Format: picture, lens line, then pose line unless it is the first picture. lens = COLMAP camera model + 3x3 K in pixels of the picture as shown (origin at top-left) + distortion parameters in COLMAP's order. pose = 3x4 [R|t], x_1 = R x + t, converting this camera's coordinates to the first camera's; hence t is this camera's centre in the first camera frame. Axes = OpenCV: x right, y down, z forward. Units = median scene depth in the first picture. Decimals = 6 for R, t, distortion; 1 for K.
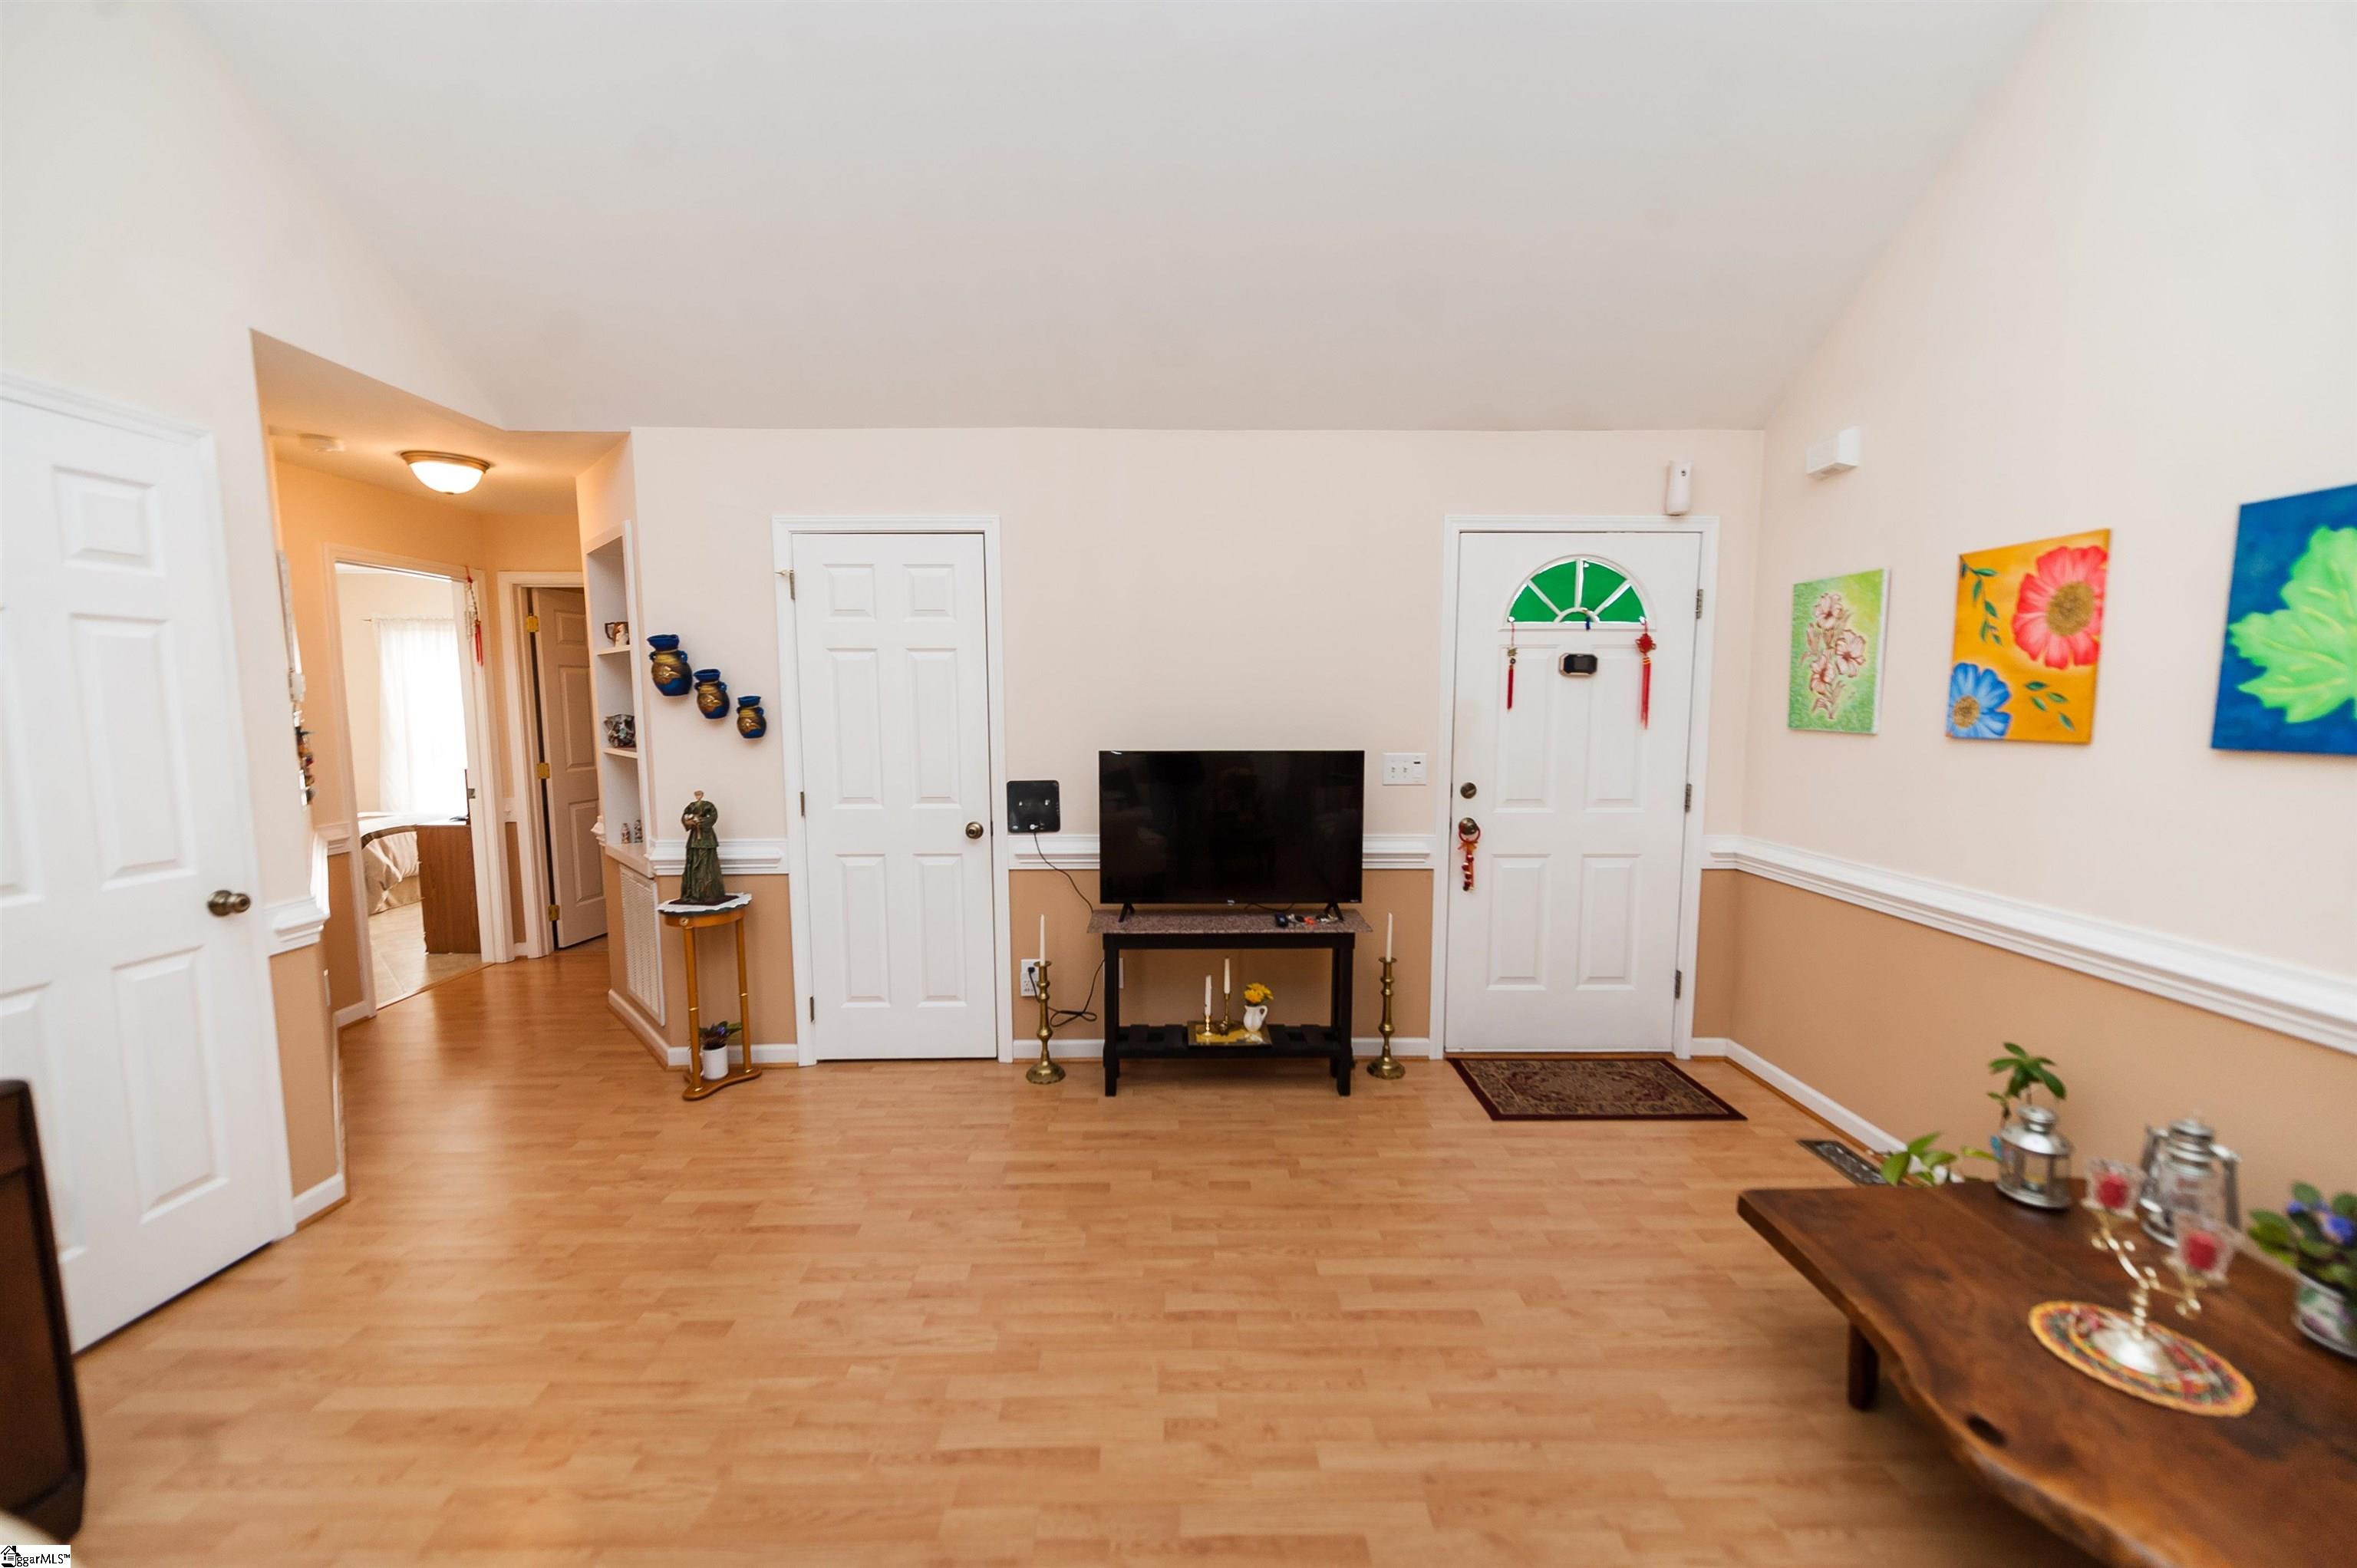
lens RADIAL K [[928.7, 0, 1178.5], [0, 928.7, 784.0], [0, 0, 1]] dist [0.008031, -0.000220]
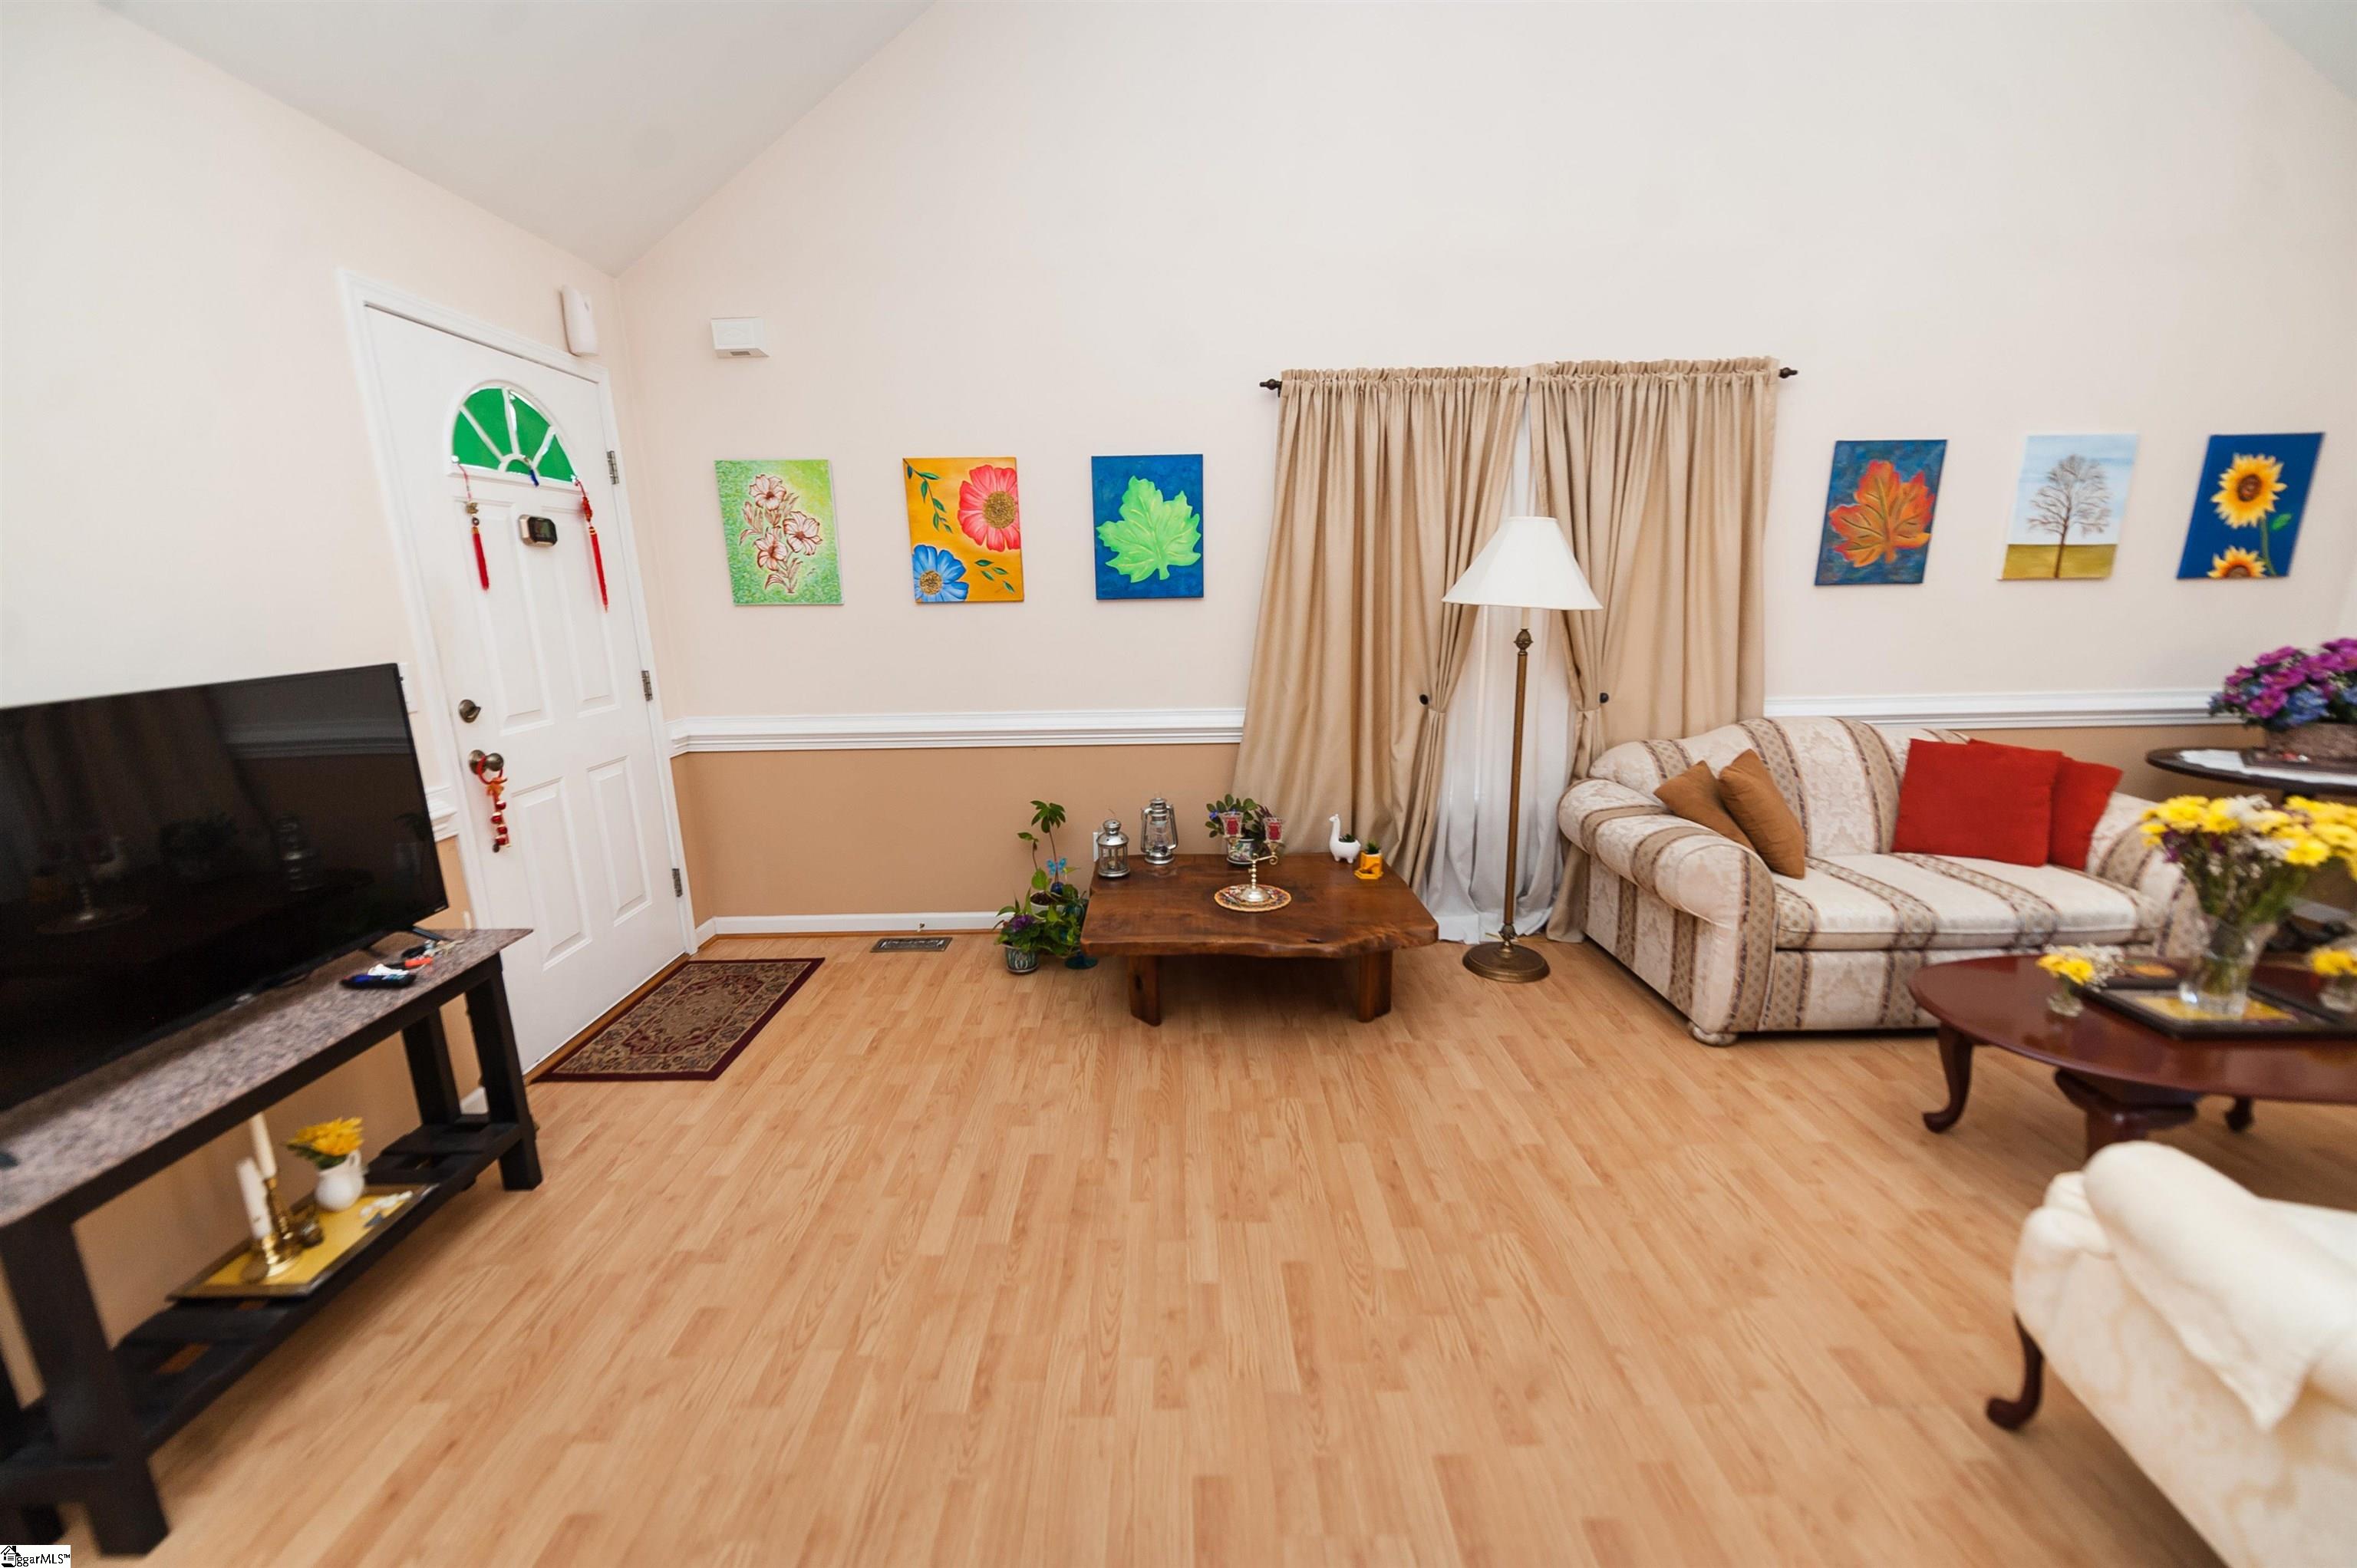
lens RADIAL K [[923.9, 0, 1178.9], [0, 923.9, 794.4], [0, 0, 1]] dist [0.014278, -0.005722]
pose [[0.001876, -0.228181, 0.973617, -0.467961], [0.107259, 0.968048, 0.226669, -0.041473], [-0.994229, 0.104004, 0.026291, 0.578658]]
